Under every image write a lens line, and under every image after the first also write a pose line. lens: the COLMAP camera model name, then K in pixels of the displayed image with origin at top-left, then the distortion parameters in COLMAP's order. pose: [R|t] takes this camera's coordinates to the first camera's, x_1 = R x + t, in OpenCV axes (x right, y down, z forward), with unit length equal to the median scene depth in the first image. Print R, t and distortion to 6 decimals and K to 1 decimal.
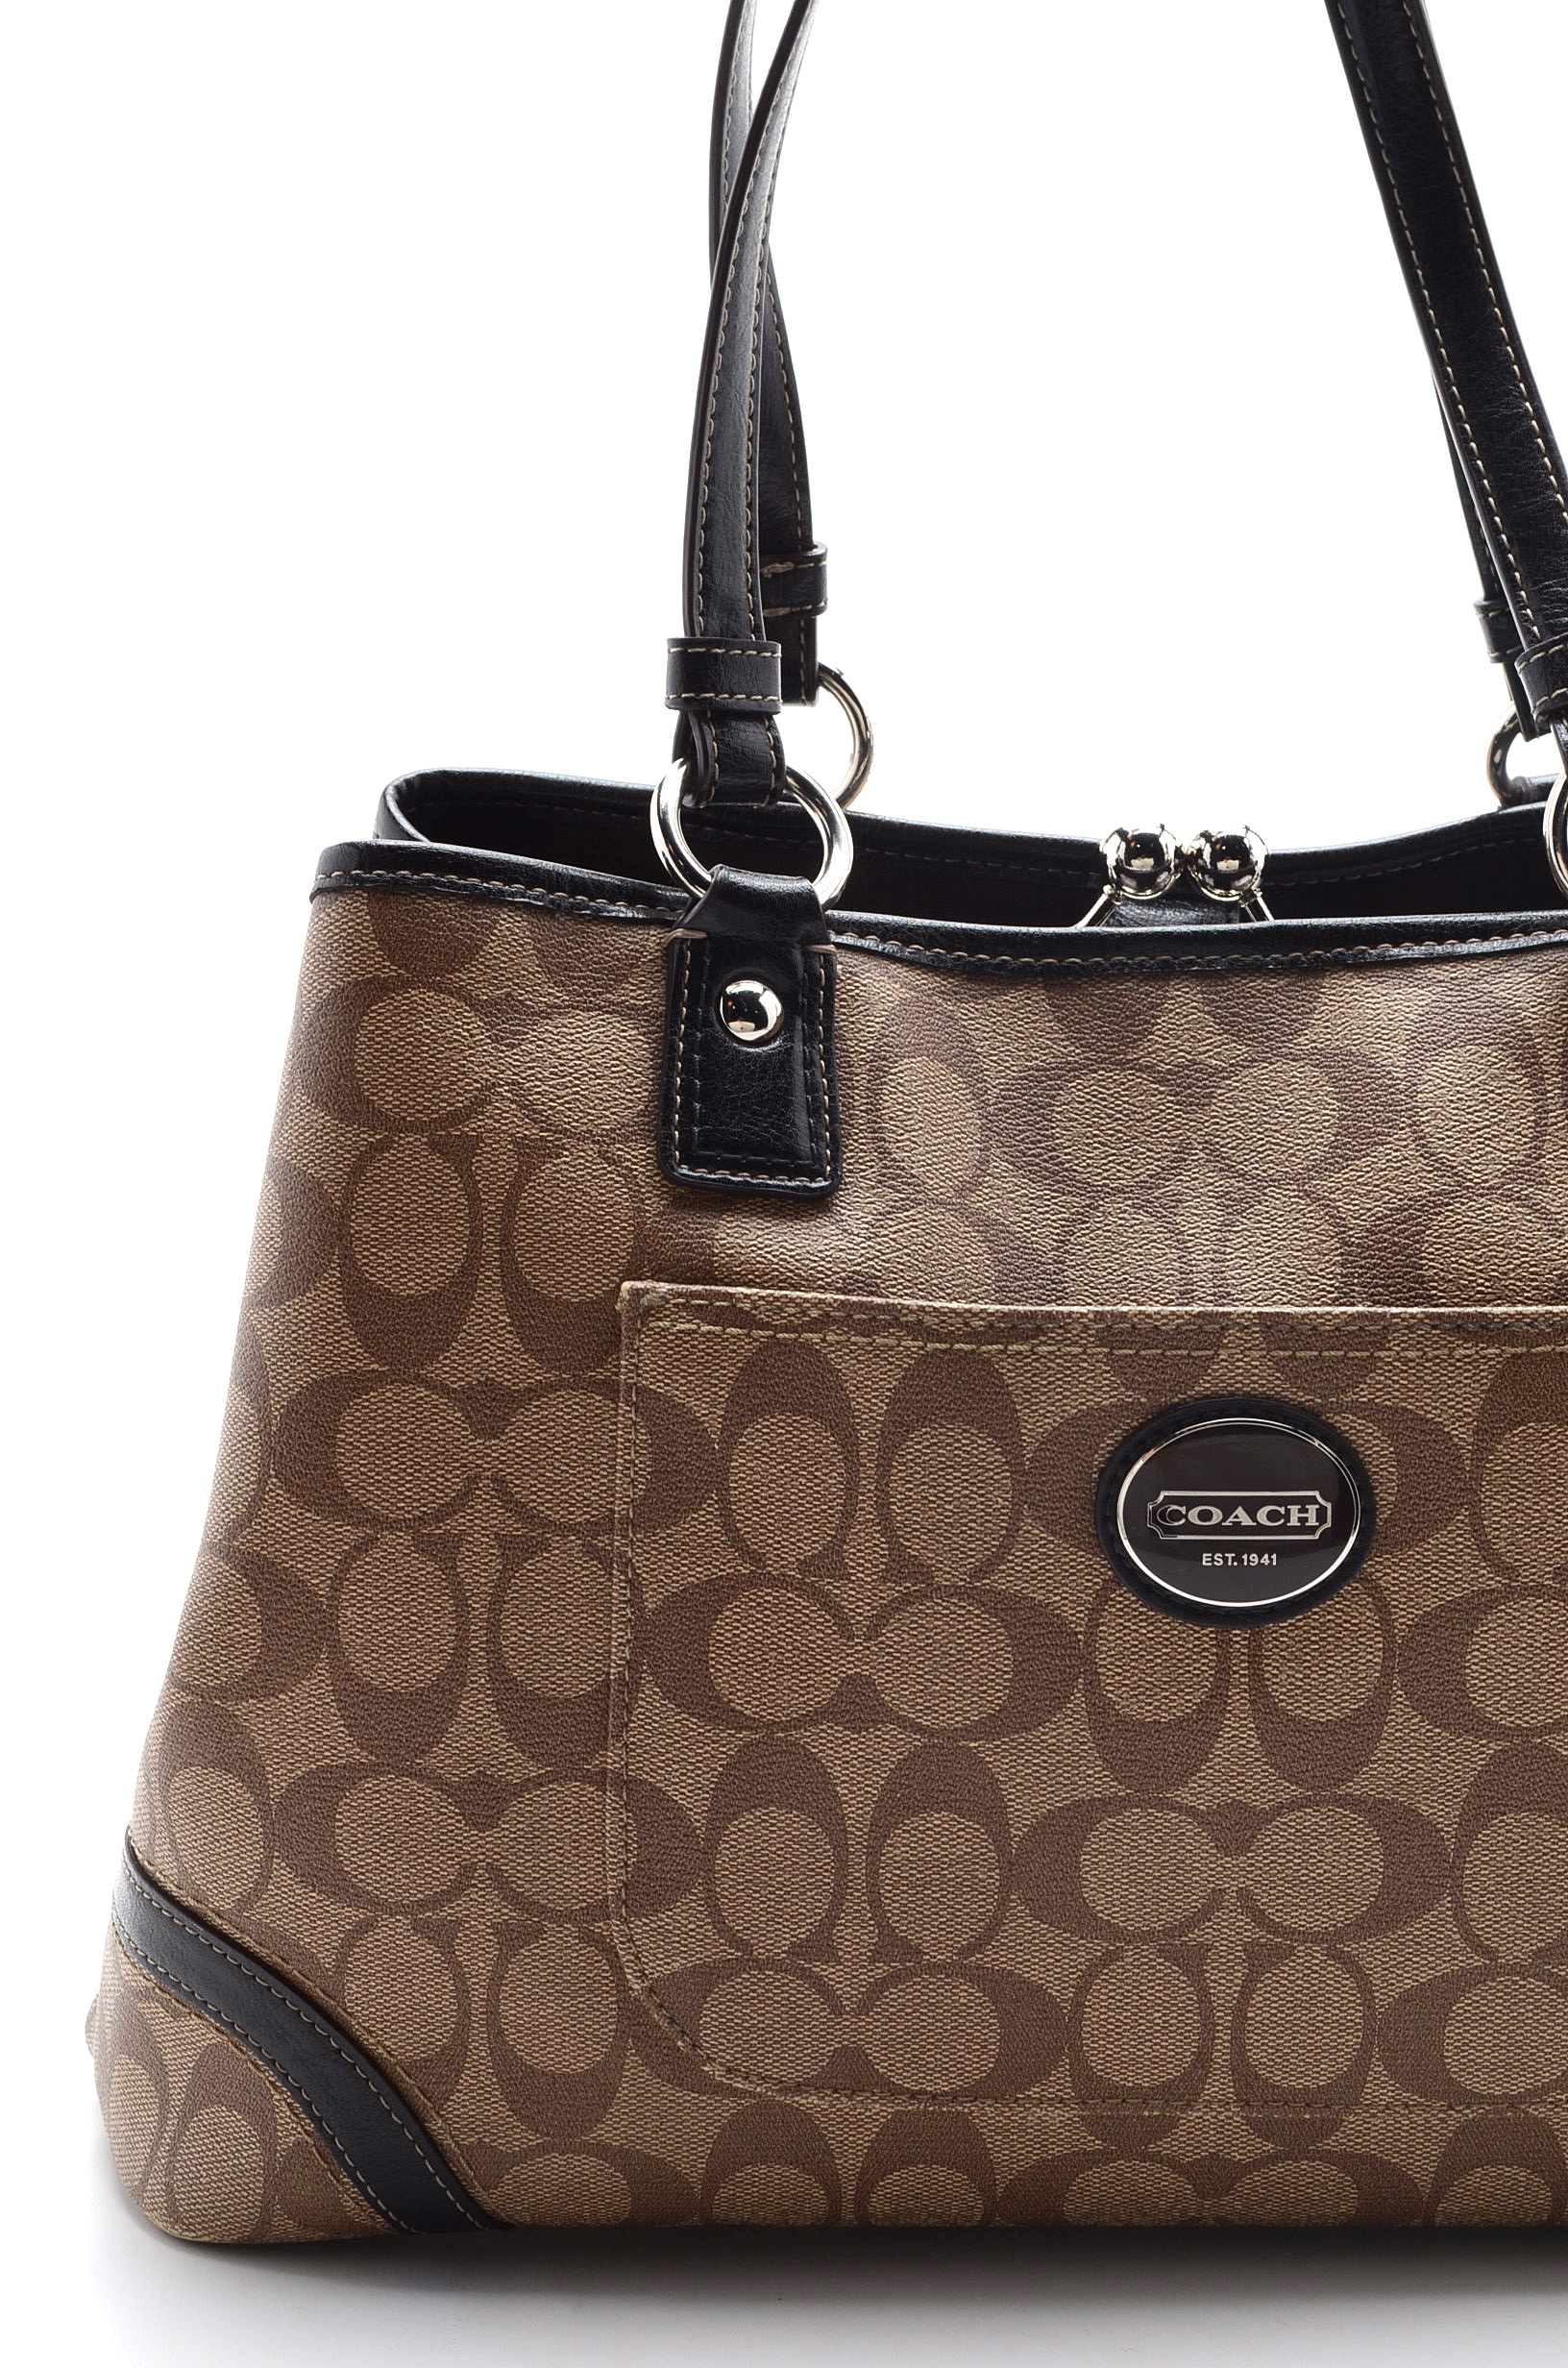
lens RADIAL K [[4145.0, 0, 774.9], [0, 4145.0, 1187.1], [0, 0, 1]] dist [0.007426, 0.000000]
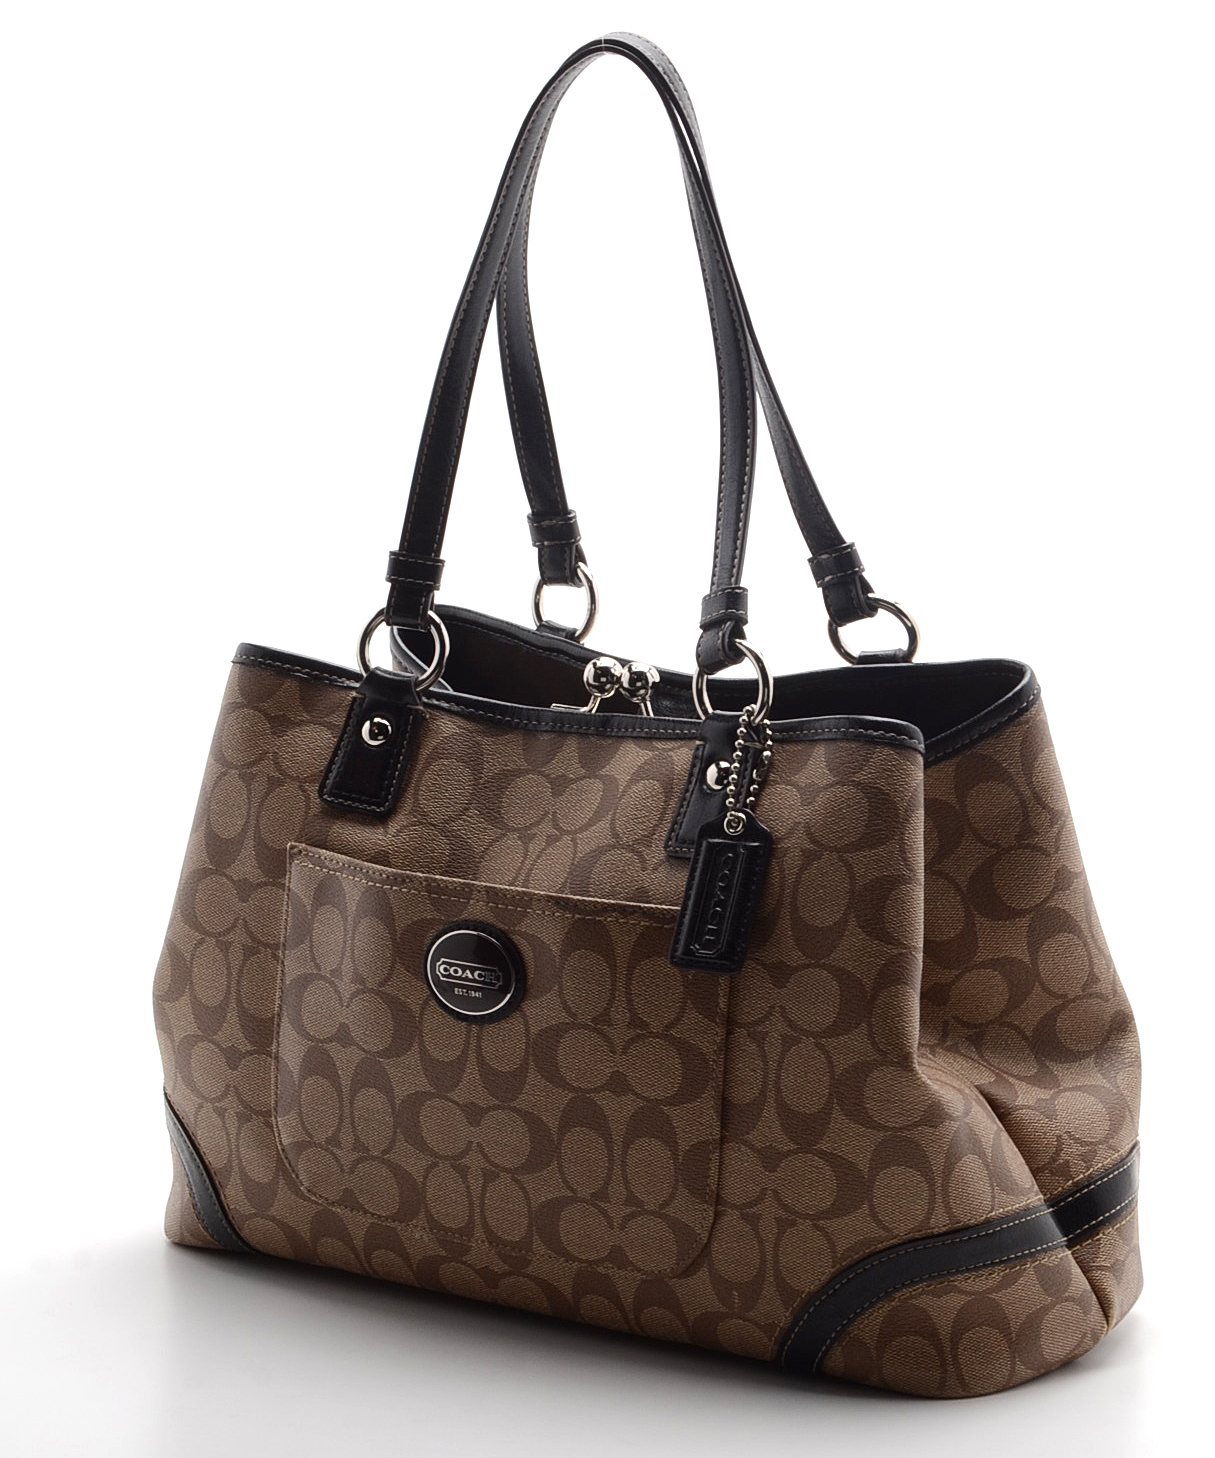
lens RADIAL K [[4260.8, 0, 579.9], [0, 4260.8, 654.8], [0, 0, 1]] dist [0.009682, 0.000000]
pose [[0.809861, 0.086462, -0.580216, 1.440225], [-0.101062, 0.994854, 0.007188, -0.112783], [0.577851, 0.052816, 0.814431, -0.840354]]
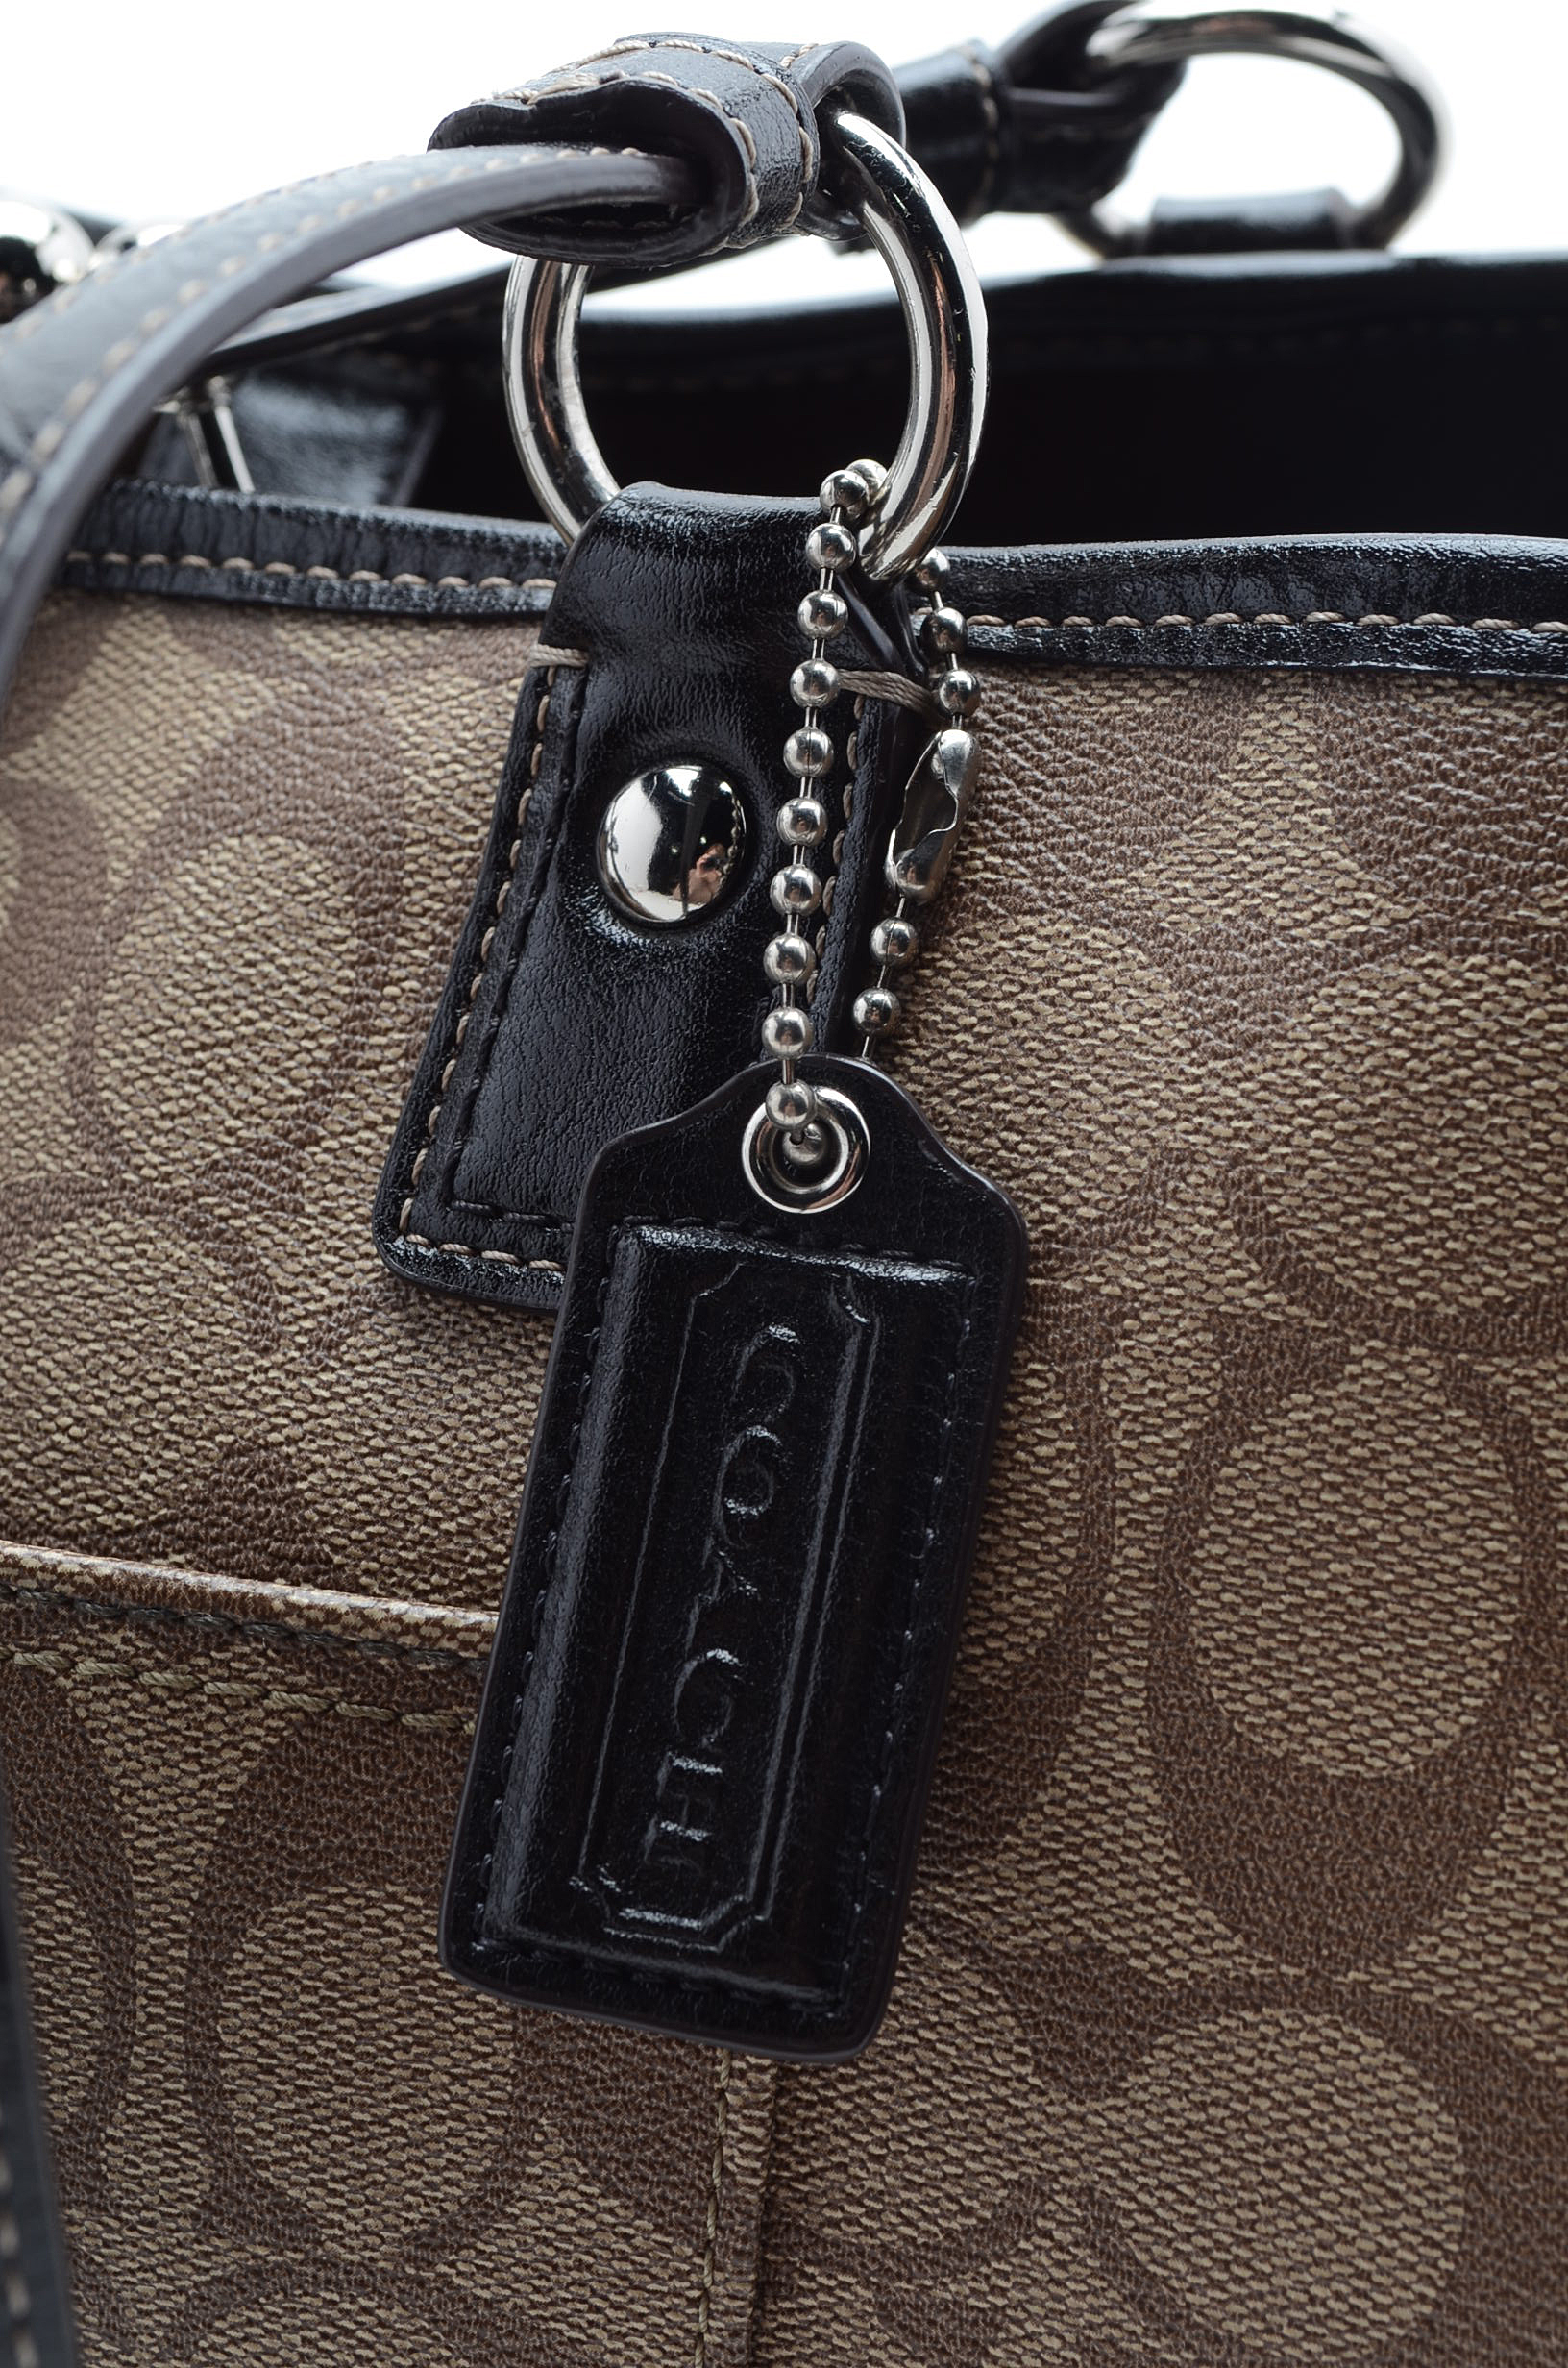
lens RADIAL K [[4165.1, 0, 789.1], [0, 4165.1, 1180.4], [0, 0, 1]] dist [0.019161, 0.000000]
pose [[0.908376, 0.183863, -0.375564, 0.384066], [-0.119171, 0.974728, 0.188955, -0.087065], [0.400814, -0.126886, 0.907330, 0.648171]]
